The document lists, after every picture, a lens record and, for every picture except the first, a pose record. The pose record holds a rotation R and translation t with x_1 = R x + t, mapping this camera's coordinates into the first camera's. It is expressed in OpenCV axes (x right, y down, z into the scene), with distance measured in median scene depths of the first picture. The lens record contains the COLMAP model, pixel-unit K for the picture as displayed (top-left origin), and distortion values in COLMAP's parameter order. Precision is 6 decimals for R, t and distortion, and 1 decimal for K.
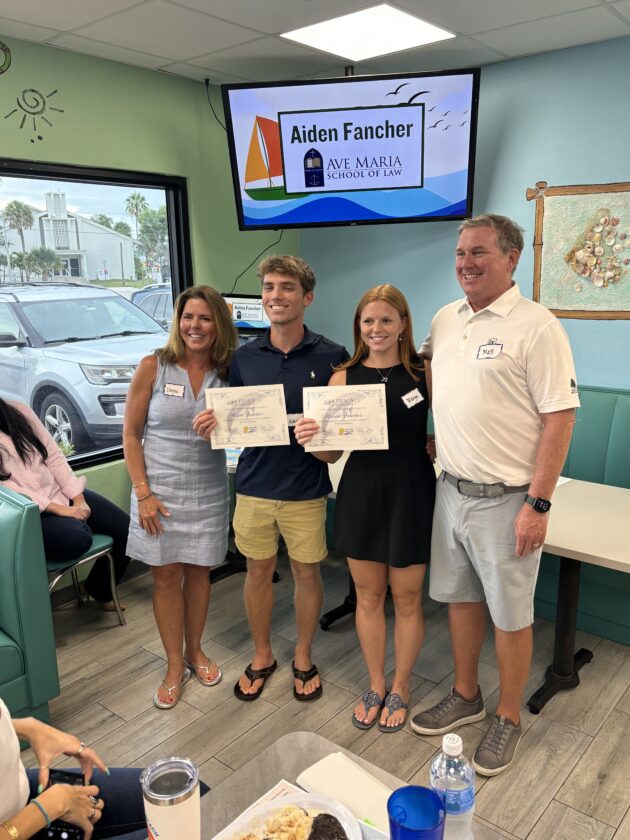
lens RADIAL K [[703.4, 0, 312.1], [0, 703.4, 425.6], [0, 0, 1]] dist [0.000441, 0.005882]
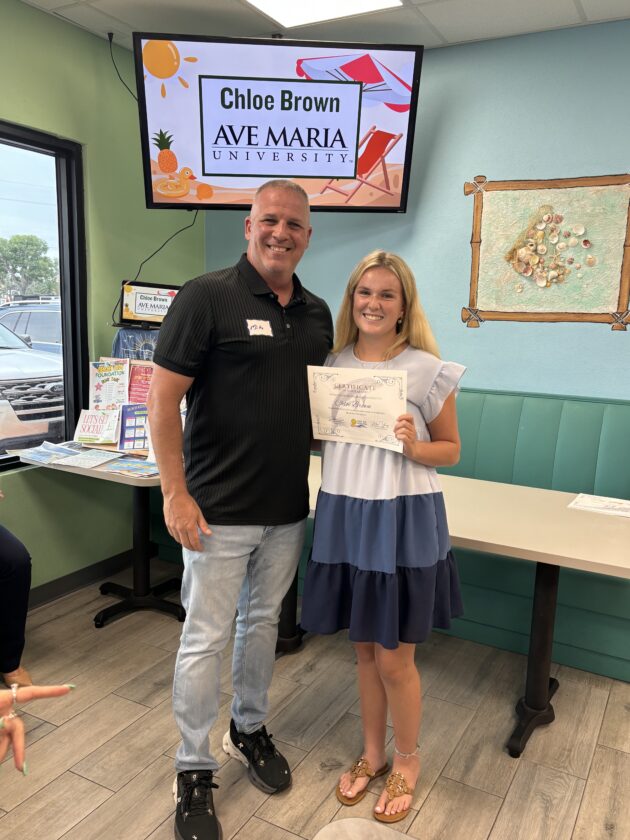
lens RADIAL K [[703.4, 0, 312.1], [0, 703.4, 425.6], [0, 0, 1]] dist [0.000441, 0.005882]
pose [[0.980287, 0.011950, 0.197216, -0.079355], [0.000247, 0.998094, -0.061707, 0.047109], [-0.197577, 0.060539, 0.978416, 0.147877]]
